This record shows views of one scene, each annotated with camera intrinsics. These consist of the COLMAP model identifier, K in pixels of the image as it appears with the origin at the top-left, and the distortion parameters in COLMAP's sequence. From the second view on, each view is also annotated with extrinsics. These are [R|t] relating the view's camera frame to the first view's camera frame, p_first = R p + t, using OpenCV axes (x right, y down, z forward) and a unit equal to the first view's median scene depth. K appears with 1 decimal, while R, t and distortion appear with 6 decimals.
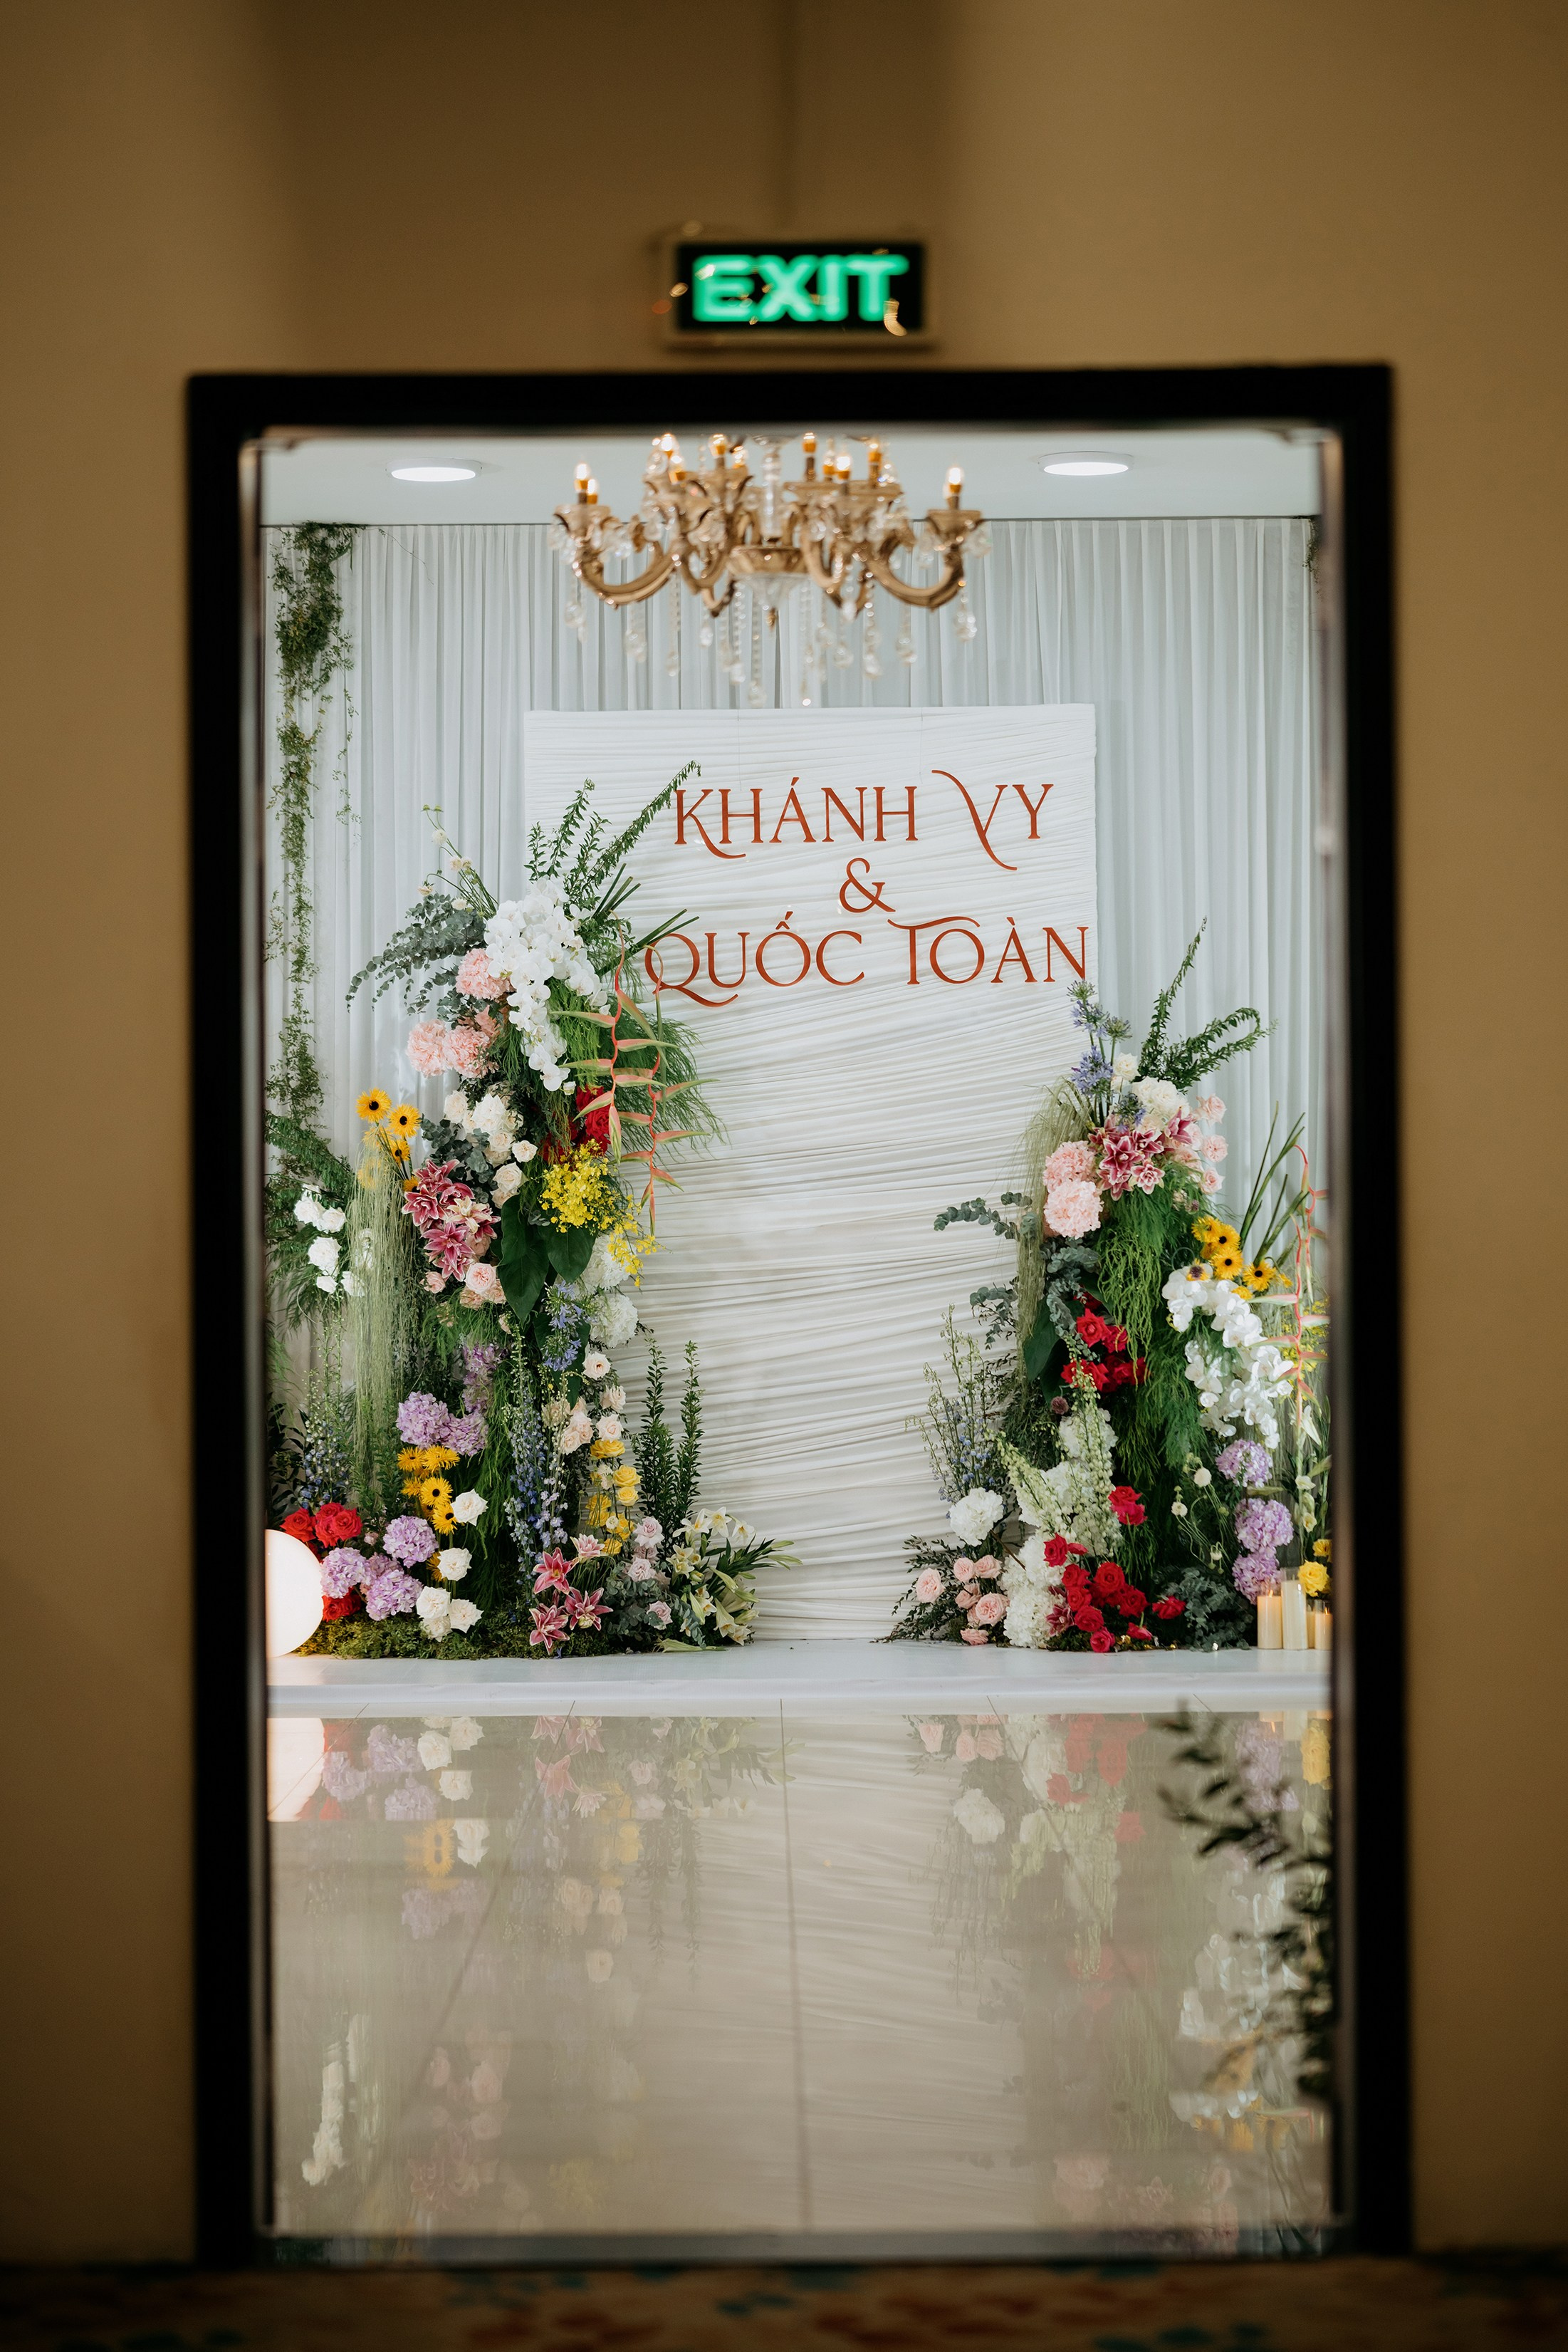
lens RADIAL K [[5749.1, 0, 784.0], [0, 5749.1, 1176.0], [0, 0, 1]] dist [-0.029083, 0.308206]
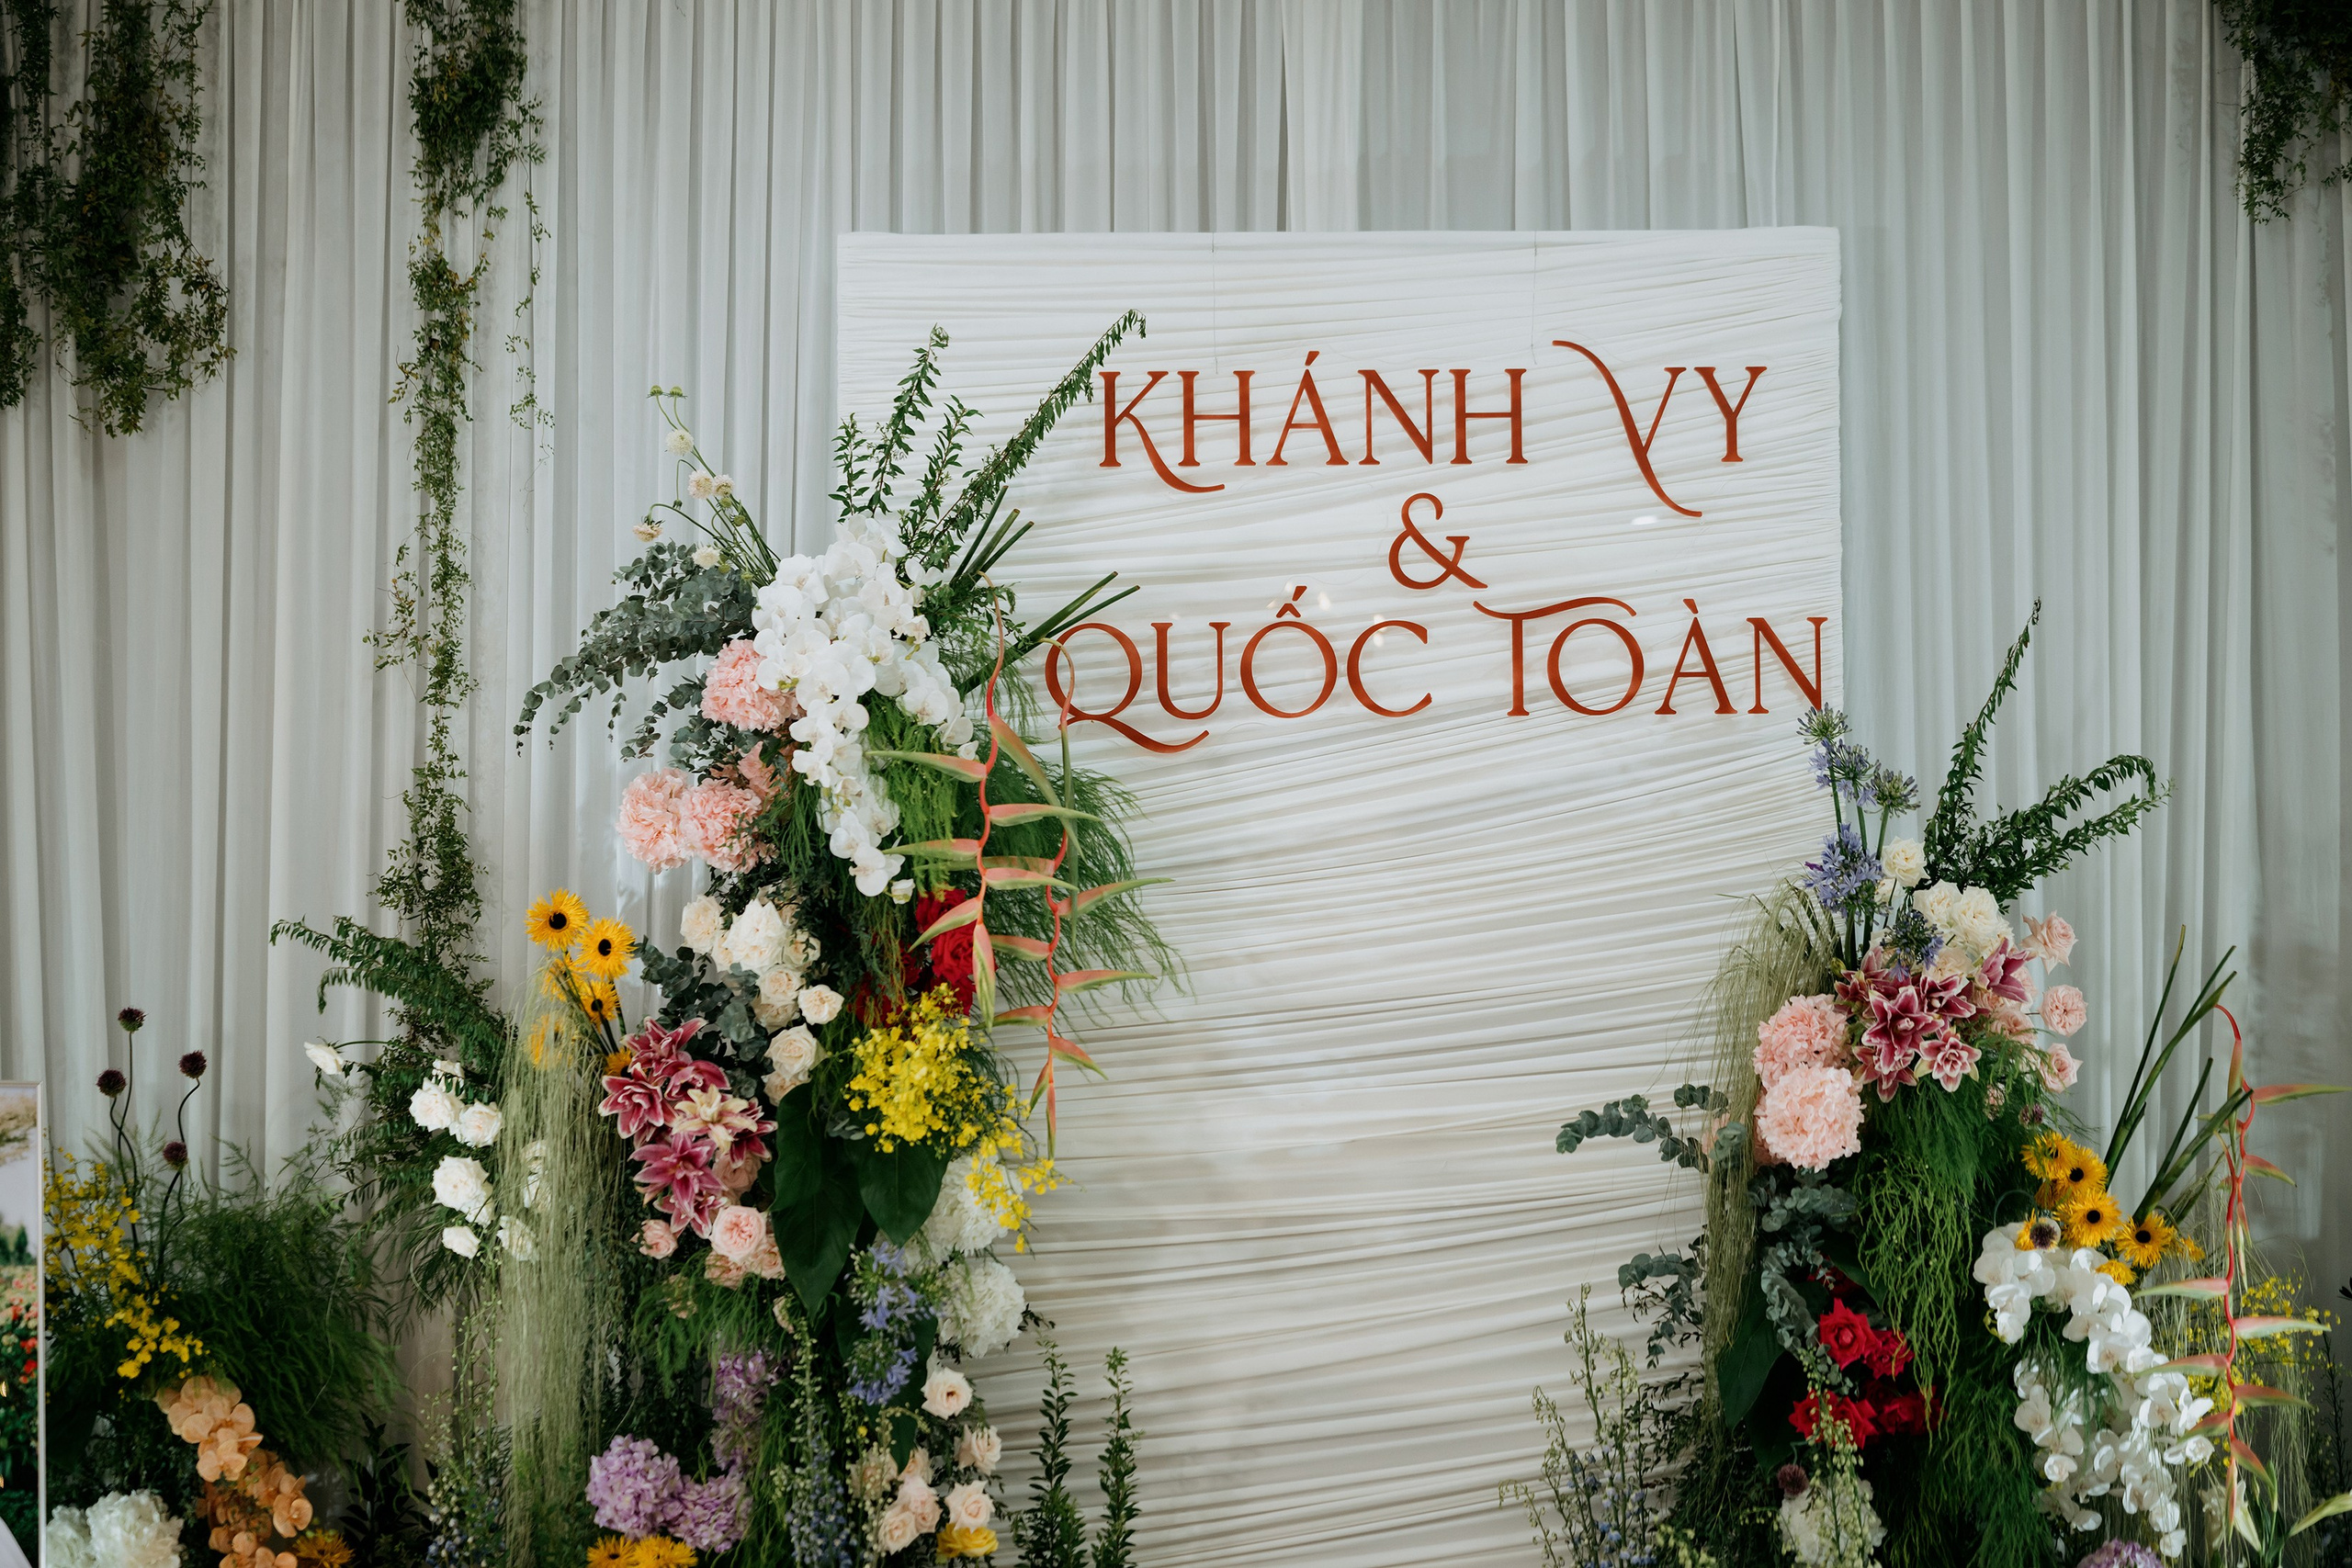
lens RADIAL K [[5749.4, 0, 1176.0], [0, 5749.4, 784.0], [0, 0, 1]] dist [-0.029083, 0.308206]
pose [[0.999835, 0.007910, -0.016332, -0.001978], [-0.008595, 0.999067, -0.042312, -0.002359], [0.015982, 0.042445, 0.998971, 0.439954]]
